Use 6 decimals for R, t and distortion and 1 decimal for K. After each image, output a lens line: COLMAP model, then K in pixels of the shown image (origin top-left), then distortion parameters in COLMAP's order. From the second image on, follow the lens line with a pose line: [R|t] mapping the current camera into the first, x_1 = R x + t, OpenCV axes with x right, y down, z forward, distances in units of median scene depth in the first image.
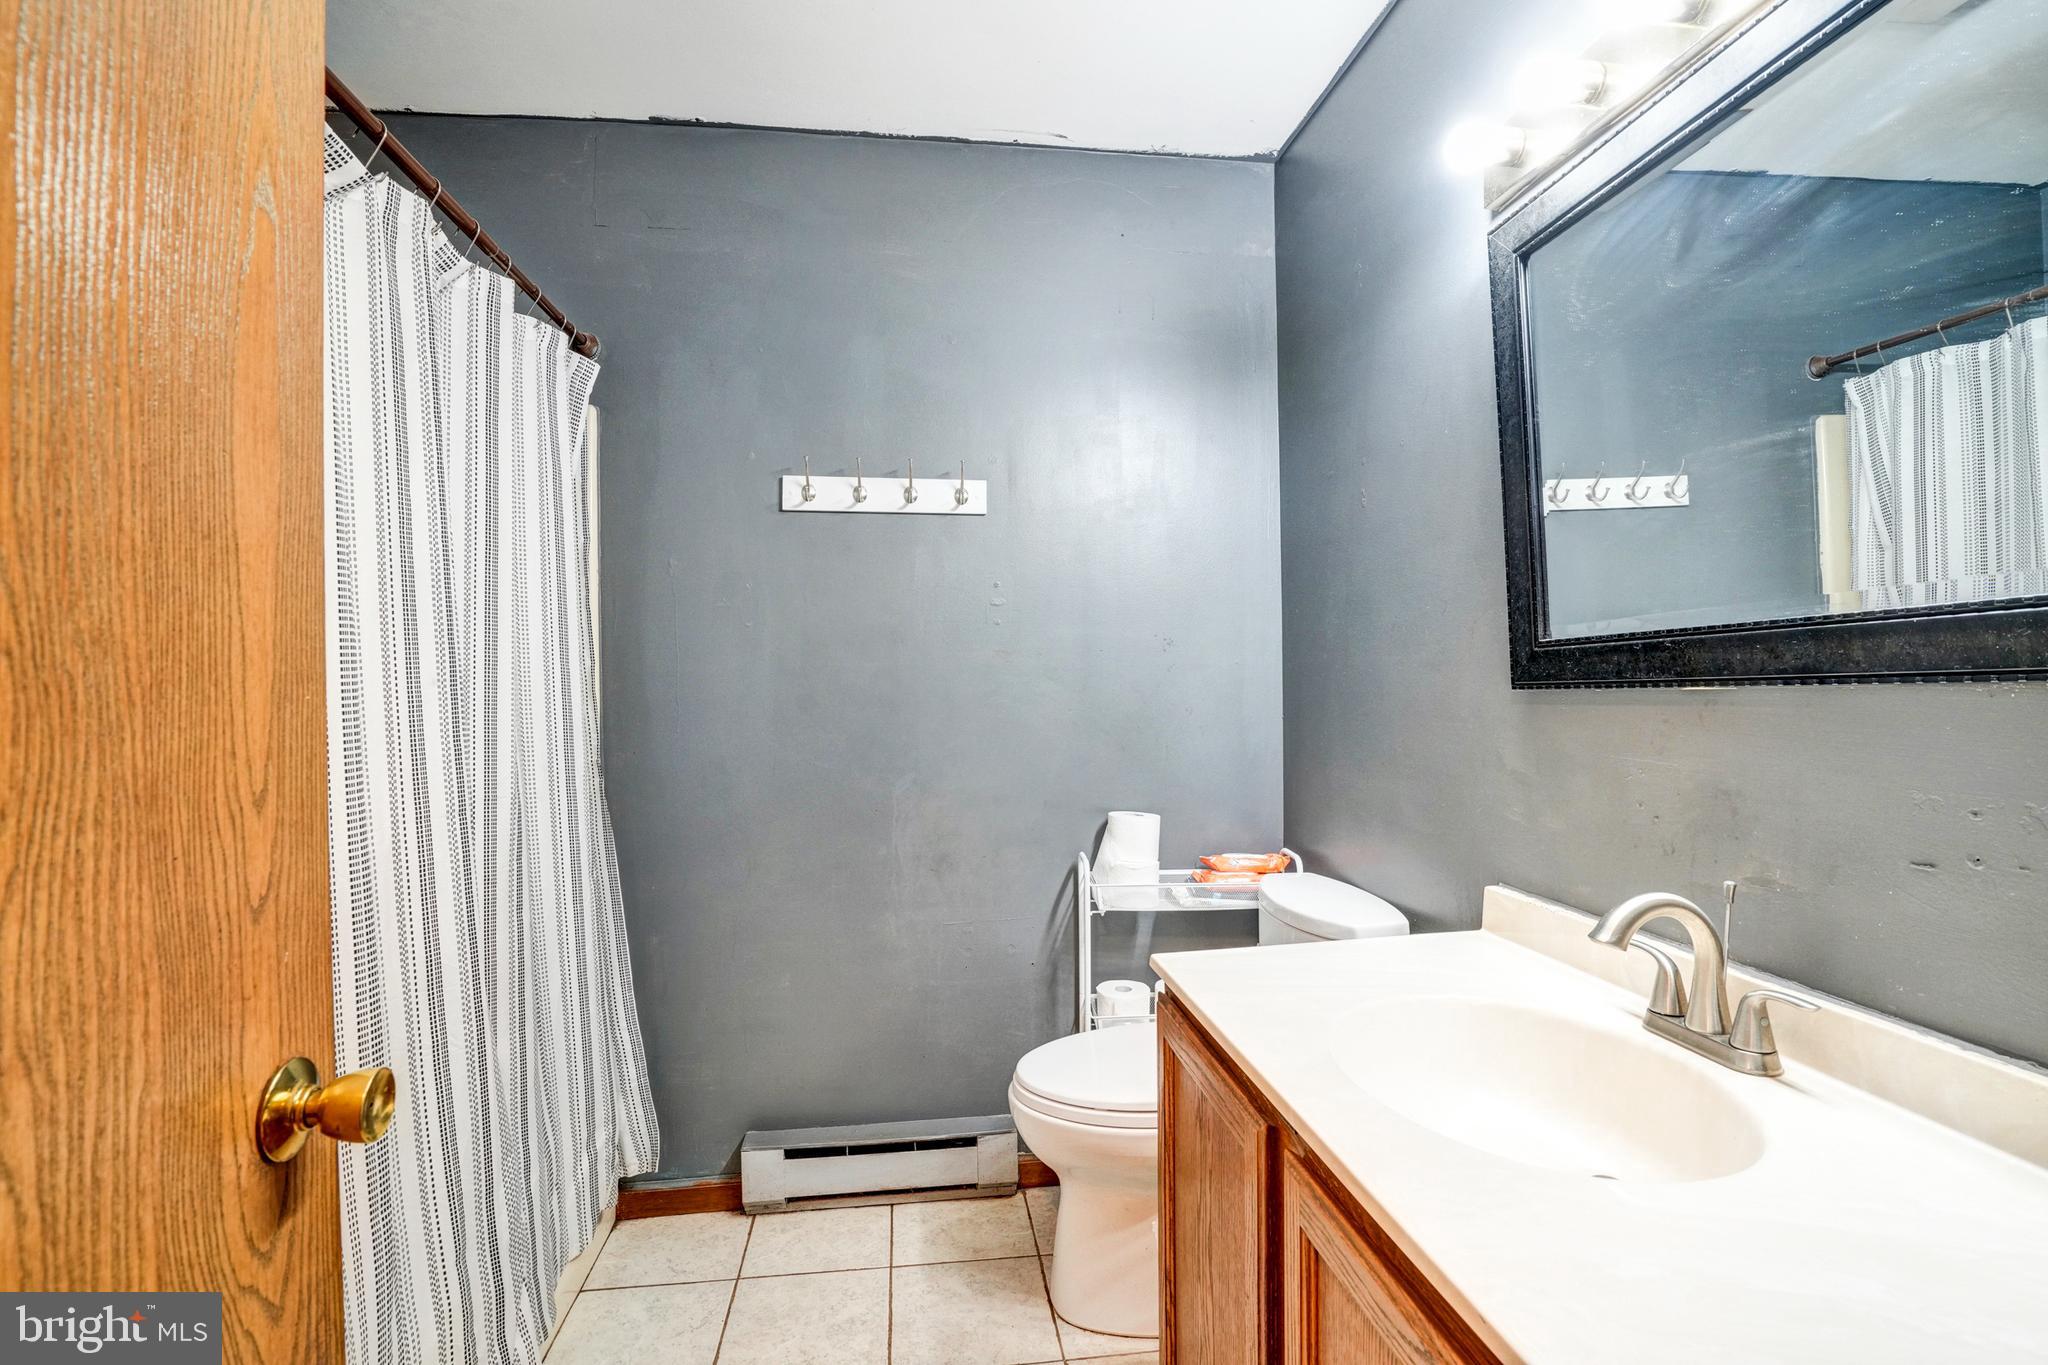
lens RADIAL K [[942.2, 0, 1025.7], [0, 942.2, 676.7], [0, 0, 1]] dist [-0.063647, 0.027093]
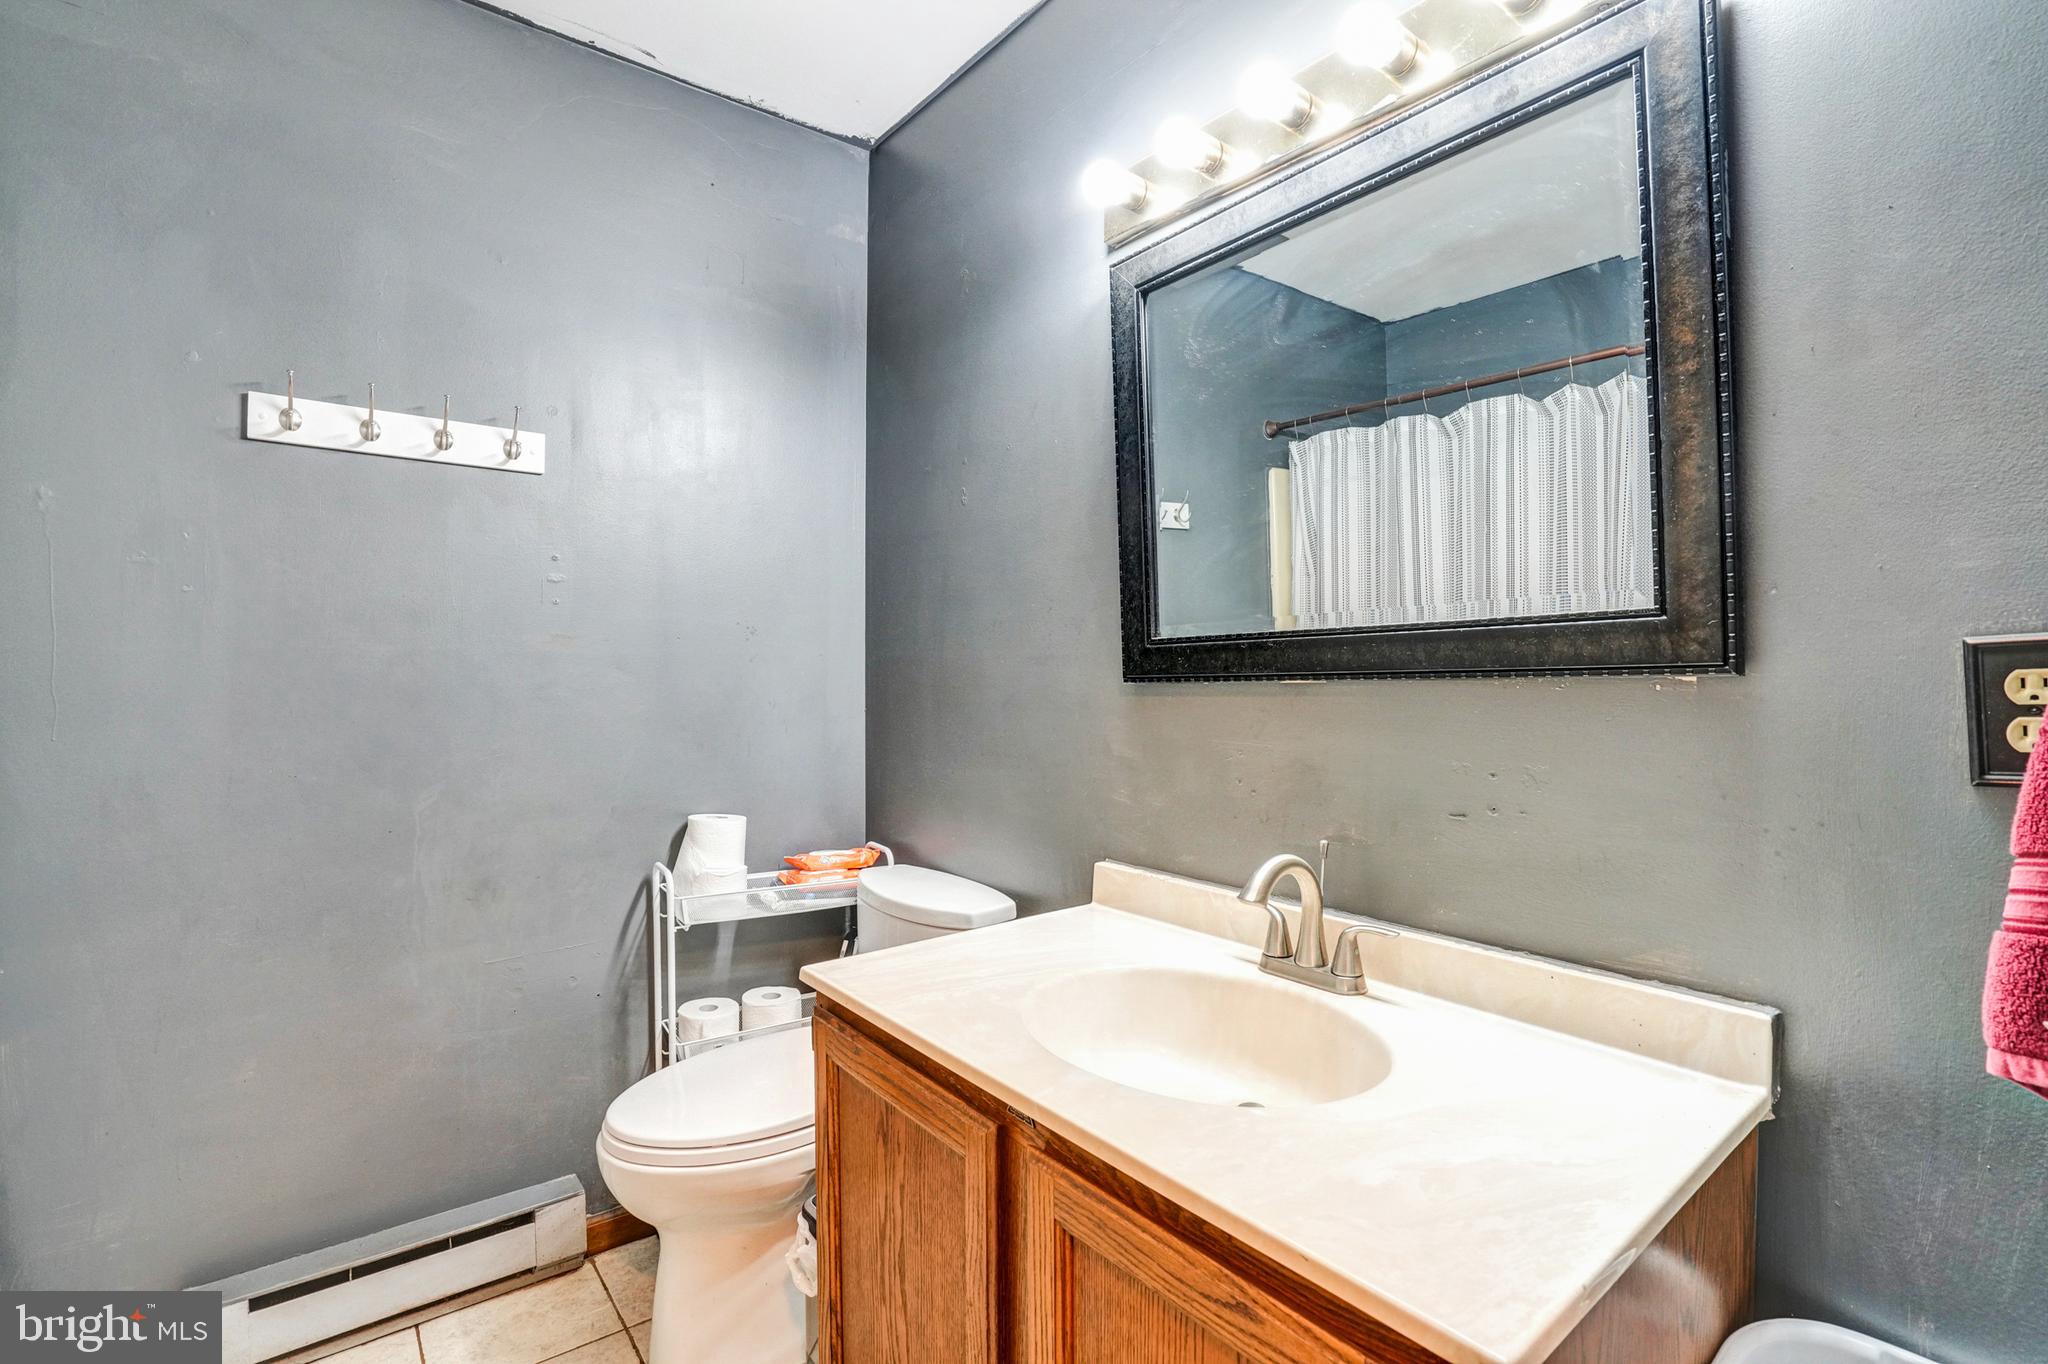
lens RADIAL K [[942.2, 0, 1025.7], [0, 942.2, 676.2], [0, 0, 1]] dist [-0.063647, 0.027093]
pose [[0.860460, 0.007278, 0.509465, -0.145021], [-0.010363, 0.999941, 0.003217, 0.003871], [-0.509412, -0.008048, 0.860485, 0.094777]]
